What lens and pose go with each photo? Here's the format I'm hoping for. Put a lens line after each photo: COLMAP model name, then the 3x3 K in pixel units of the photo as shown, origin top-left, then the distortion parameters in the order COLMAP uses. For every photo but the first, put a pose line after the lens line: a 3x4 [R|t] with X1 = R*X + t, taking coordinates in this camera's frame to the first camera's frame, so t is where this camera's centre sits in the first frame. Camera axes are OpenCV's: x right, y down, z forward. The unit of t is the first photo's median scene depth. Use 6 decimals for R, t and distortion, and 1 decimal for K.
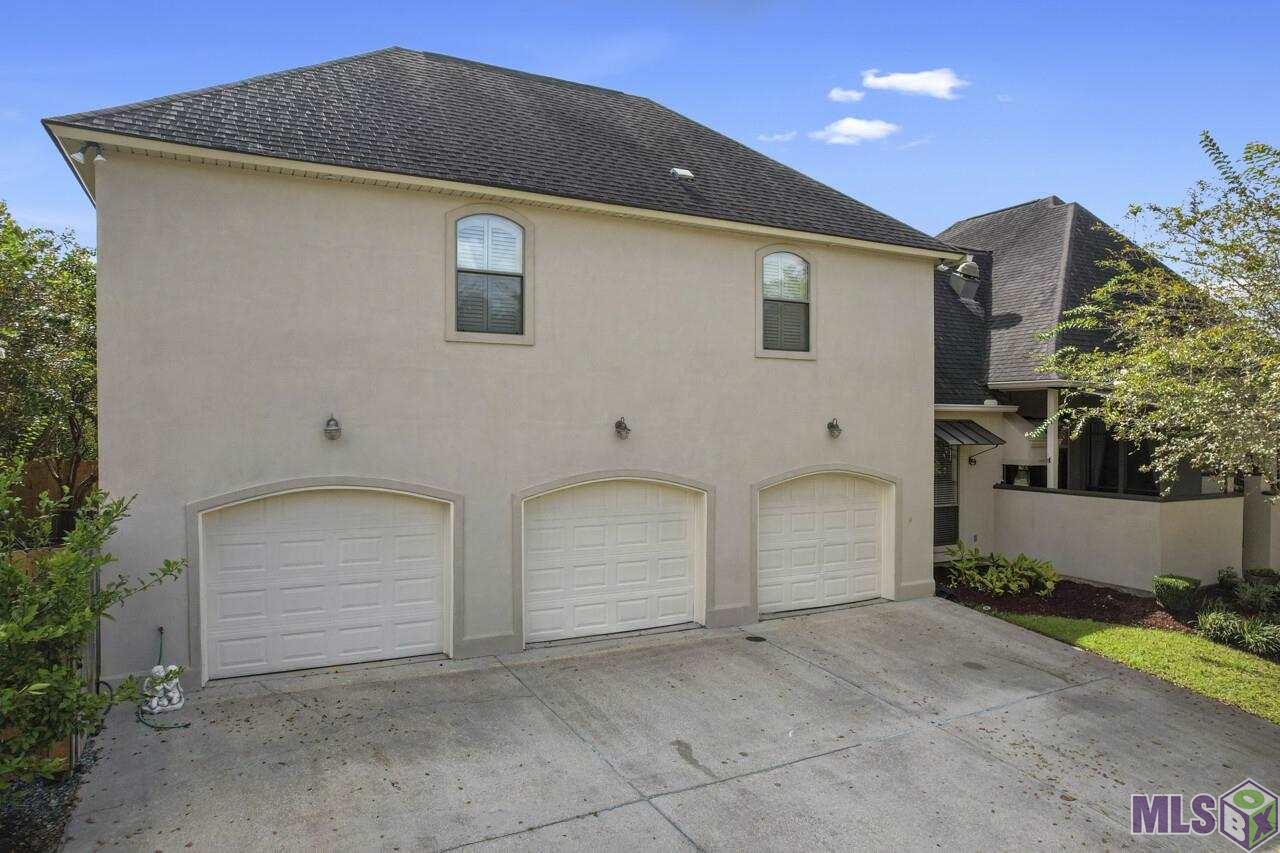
lens RADIAL K [[808.2, 0, 647.2], [0, 808.2, 429.5], [0, 0, 1]] dist [-0.081096, 0.072872]
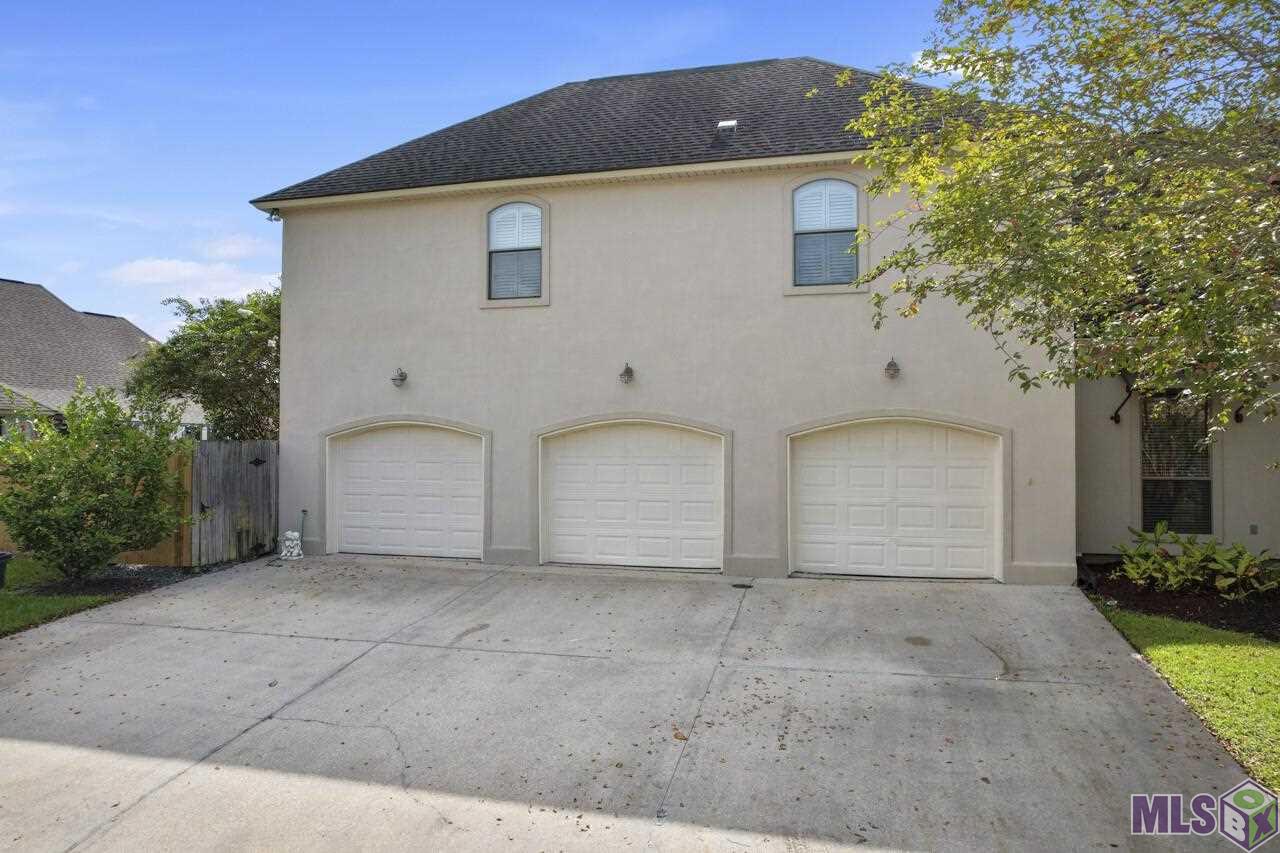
lens RADIAL K [[808.2, 0, 647.2], [0, 808.2, 429.5], [0, 0, 1]] dist [-0.081096, 0.072872]
pose [[0.749009, -0.016503, -0.662354, 0.760961], [-0.001326, 0.999650, -0.026406, 0.110445], [0.662558, 0.020656, 0.748726, 0.225096]]
